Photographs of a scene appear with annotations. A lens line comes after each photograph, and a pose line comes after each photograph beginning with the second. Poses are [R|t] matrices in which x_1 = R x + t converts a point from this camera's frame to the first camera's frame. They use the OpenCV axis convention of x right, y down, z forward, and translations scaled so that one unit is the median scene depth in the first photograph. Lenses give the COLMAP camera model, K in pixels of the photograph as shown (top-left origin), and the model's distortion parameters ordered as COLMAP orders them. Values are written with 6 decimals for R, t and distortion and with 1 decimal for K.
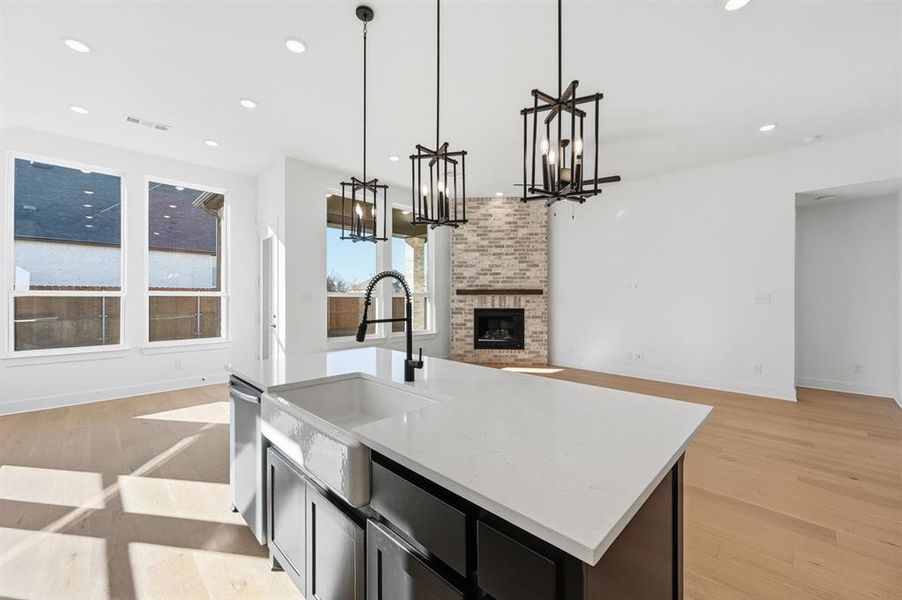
lens RADIAL K [[356.0, 0, 452.4], [0, 356.0, 296.8], [0, 0, 1]] dist [-0.001906, 0.000367]
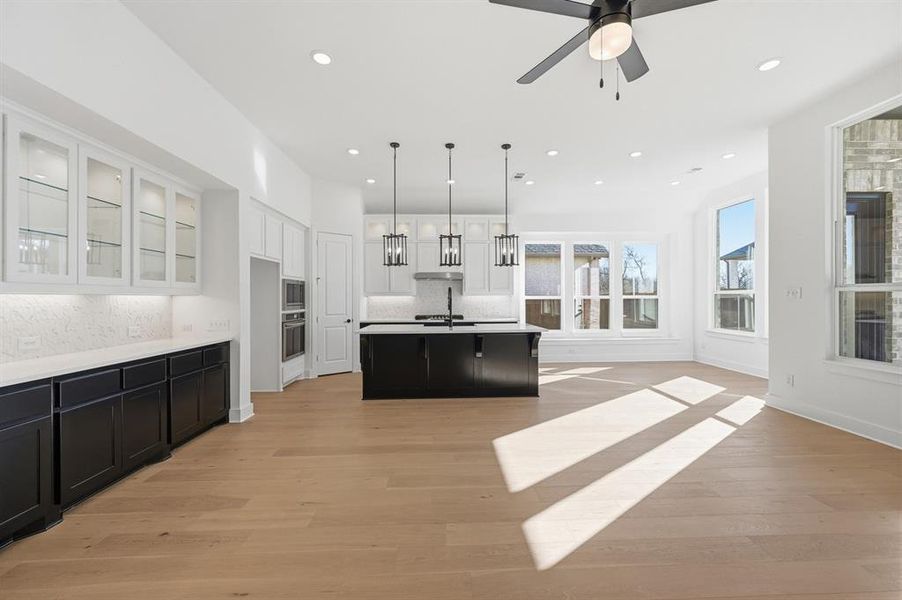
lens RADIAL K [[356.0, 0, 452.4], [0, 356.0, 296.8], [0, 0, 1]] dist [-0.001906, 0.000367]
pose [[-0.691073, -0.000873, -0.722784, 0.598064], [0.005345, 0.999966, -0.006318, 0.006763], [0.722765, -0.008229, -0.691045, 0.951874]]
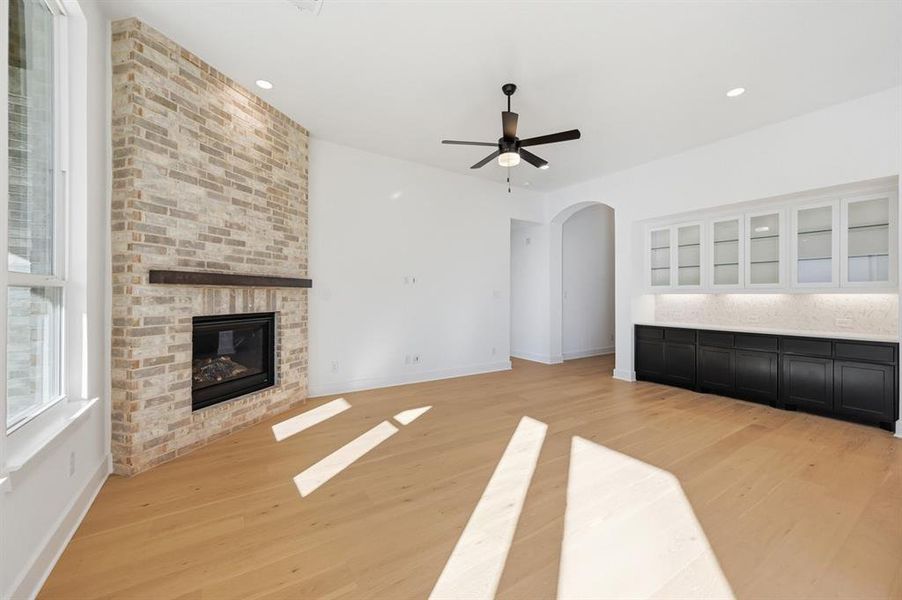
lens RADIAL K [[356.0, 0, 452.4], [0, 356.0, 296.8], [0, 0, 1]] dist [-0.001906, 0.000367]
pose [[0.211304, -0.003796, 0.977413, -0.374342], [-0.006811, 0.999962, 0.005356, 0.005302], [-0.977397, -0.007789, 0.211270, 0.792870]]
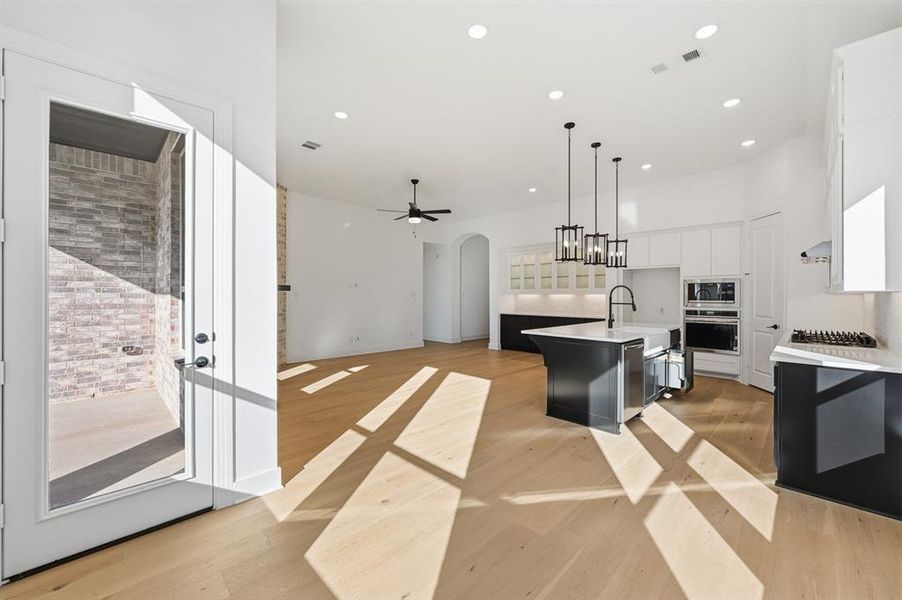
lens RADIAL K [[356.0, 0, 452.4], [0, 356.0, 296.8], [0, 0, 1]] dist [-0.001906, 0.000367]
pose [[0.011763, -0.004550, 0.999920, -0.875541], [-0.006180, 0.999970, 0.004623, 0.003365], [-0.999912, -0.006234, 0.011734, 0.695109]]
